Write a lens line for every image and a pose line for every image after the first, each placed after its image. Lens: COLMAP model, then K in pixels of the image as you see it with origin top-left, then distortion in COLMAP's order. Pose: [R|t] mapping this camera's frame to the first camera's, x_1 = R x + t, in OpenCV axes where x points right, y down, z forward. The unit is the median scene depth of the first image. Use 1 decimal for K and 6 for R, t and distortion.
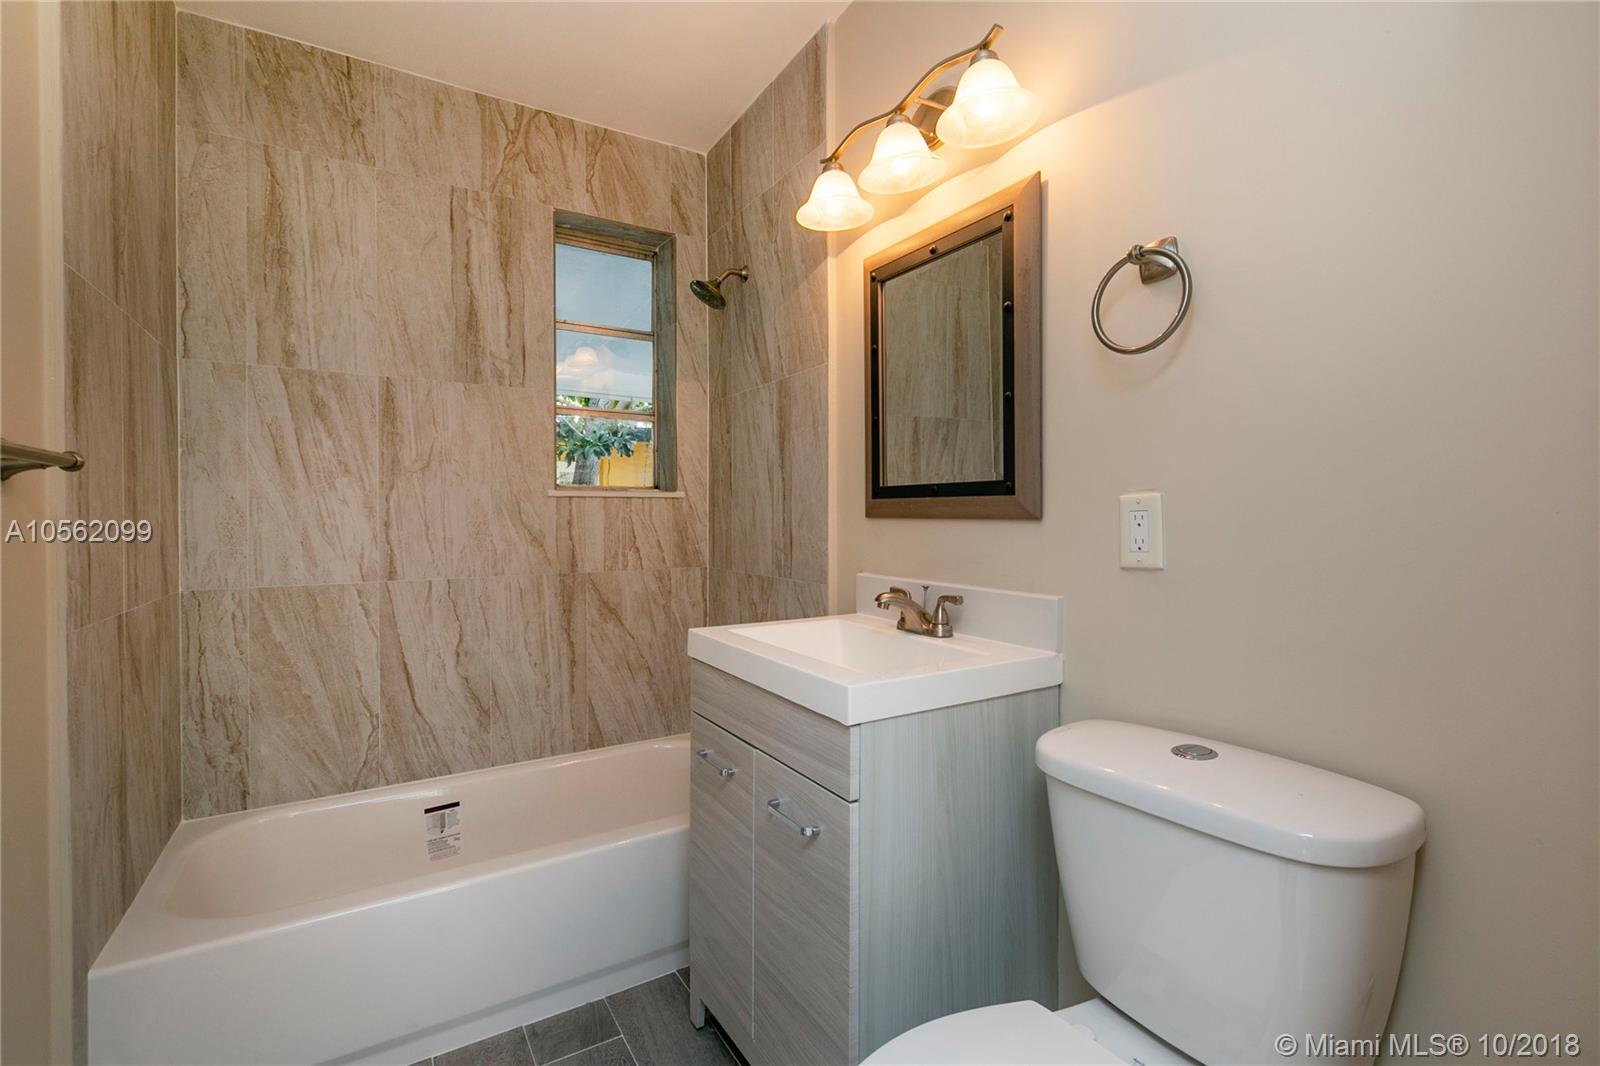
lens RADIAL K [[723.2, 0, 802.6], [0, 723.2, 524.6], [0, 0, 1]] dist [0.004541, -0.001728]
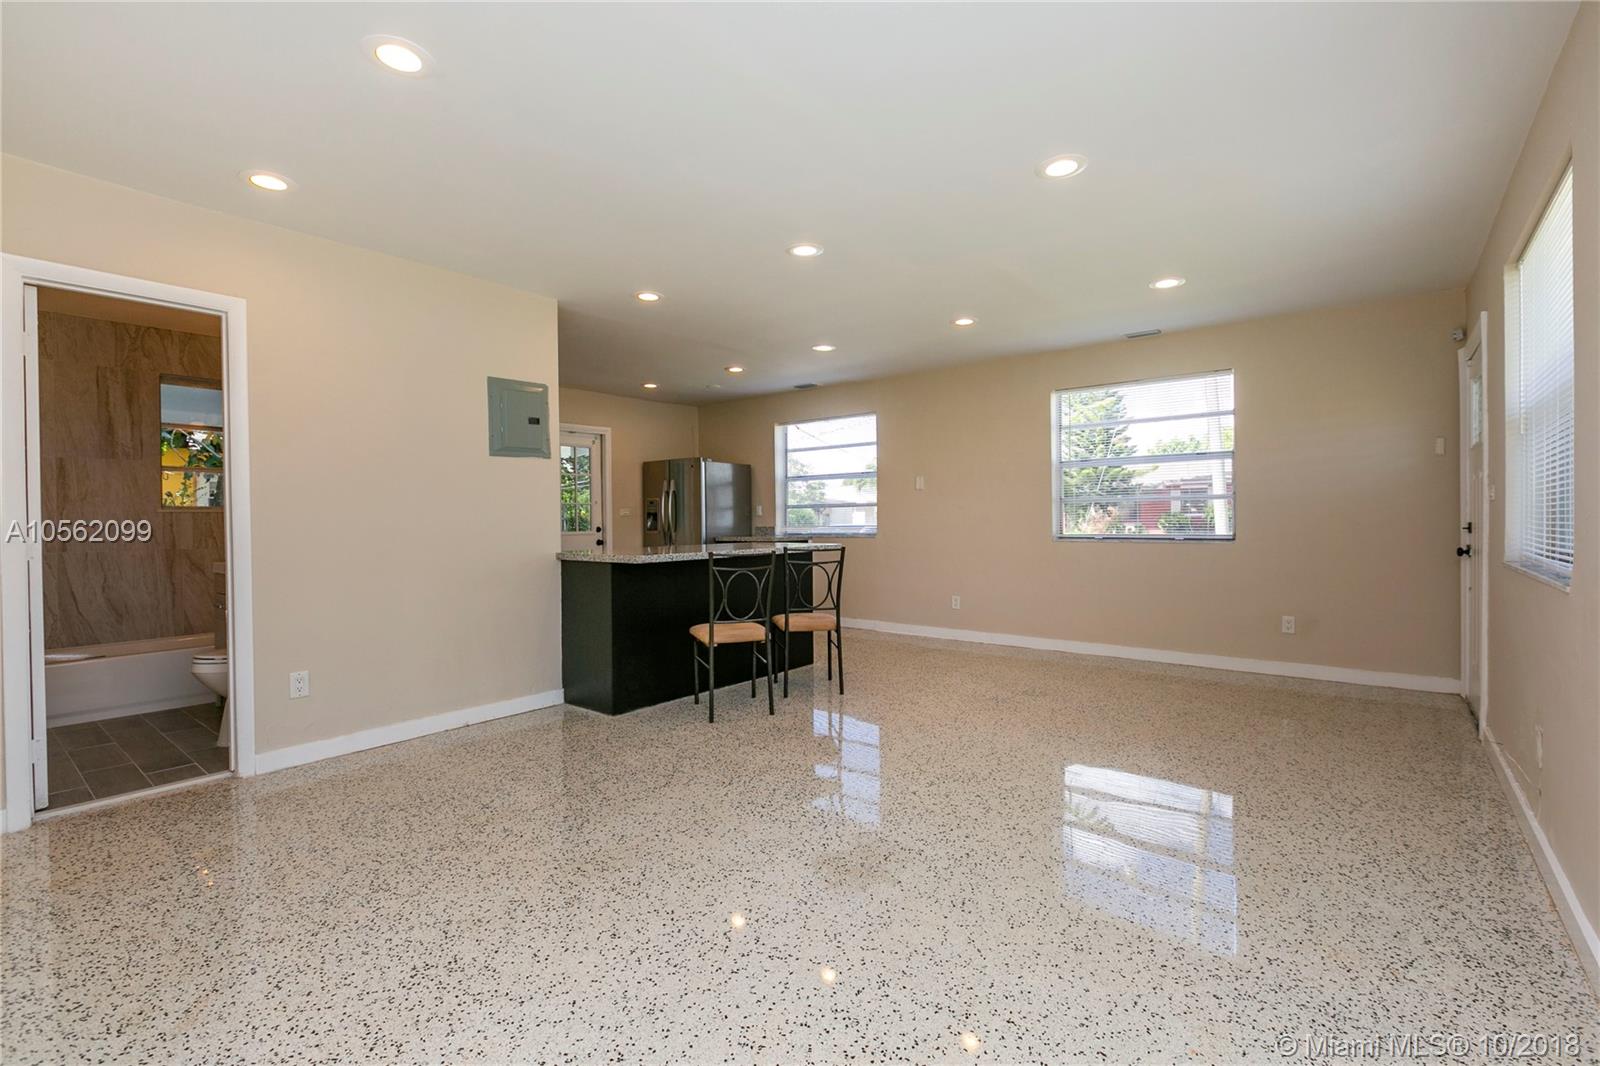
lens RADIAL K [[723.2, 0, 810.9], [0, 723.2, 528.6], [0, 0, 1]] dist [0.004541, -0.001728]
pose [[0.938065, -0.010996, 0.346284, 0.701967], [0.011382, 0.999935, 0.000917, 0.027778], [-0.346271, 0.003081, 0.938129, -1.637437]]
